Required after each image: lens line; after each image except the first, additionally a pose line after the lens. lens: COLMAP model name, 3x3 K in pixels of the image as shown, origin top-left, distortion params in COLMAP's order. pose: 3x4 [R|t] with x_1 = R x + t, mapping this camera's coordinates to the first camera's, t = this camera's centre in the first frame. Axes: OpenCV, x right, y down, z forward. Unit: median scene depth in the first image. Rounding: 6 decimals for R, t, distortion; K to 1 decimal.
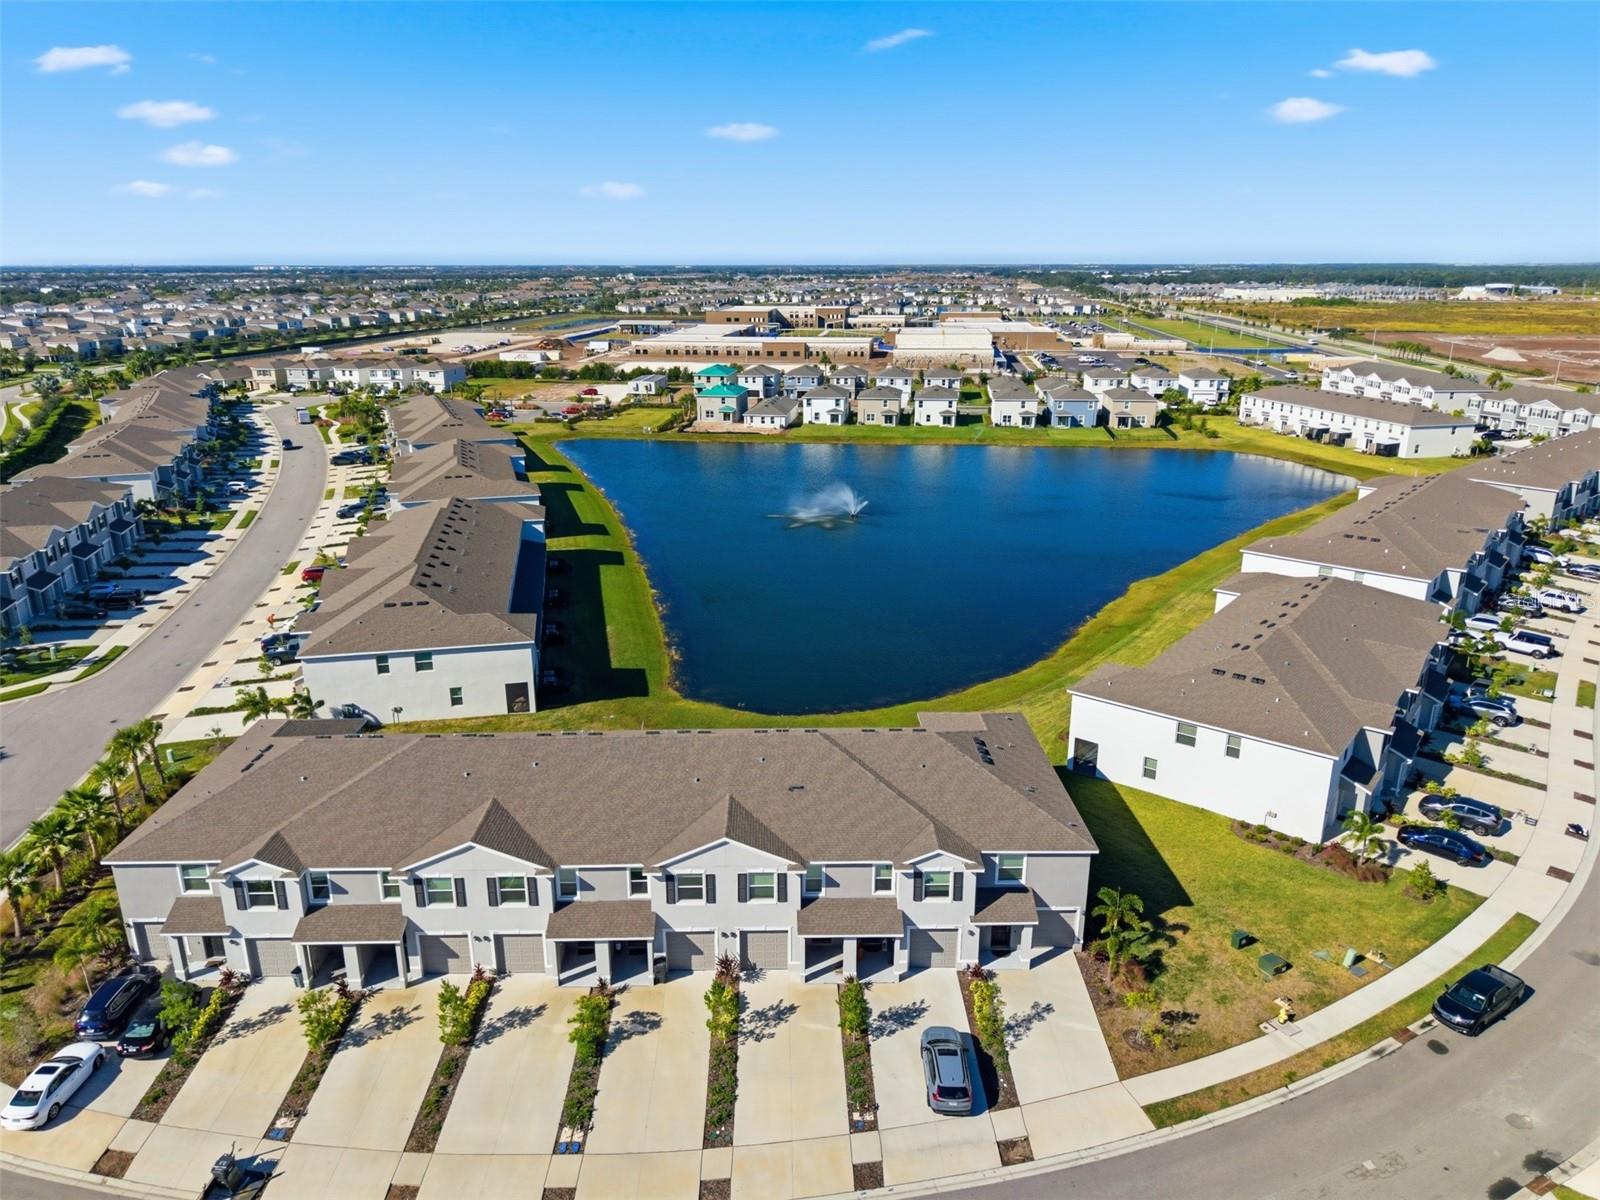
lens RADIAL K [[1065.0, 0, 794.4], [0, 1065.0, 601.0], [0, 0, 1]] dist [0.033105, -0.032706]
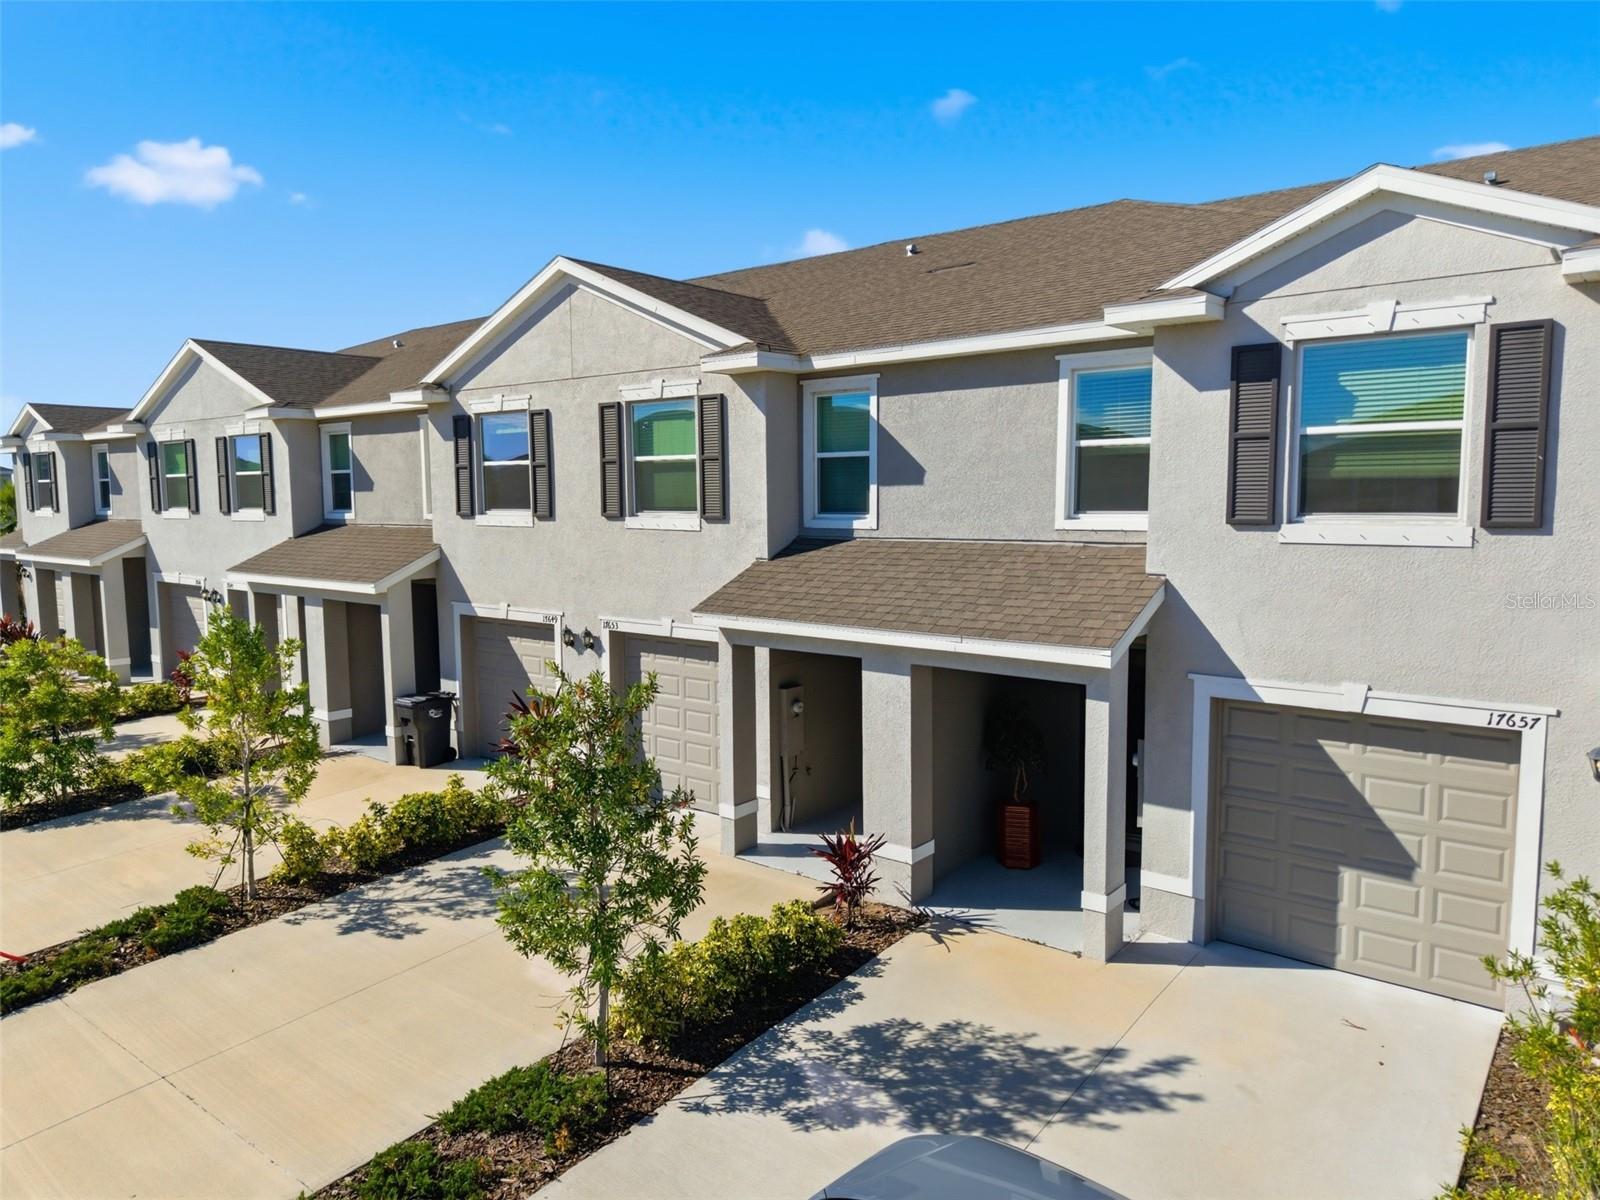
lens RADIAL K [[1065.0, 0, 795.3], [0, 1065.0, 608.1], [0, 0, 1]] dist [0.033105, -0.032706]
pose [[0.766951, 0.062784, -0.638627, 0.172265], [-0.183440, 0.975123, -0.124435, 0.329239], [0.614928, 0.212585, 0.759389, 0.809259]]
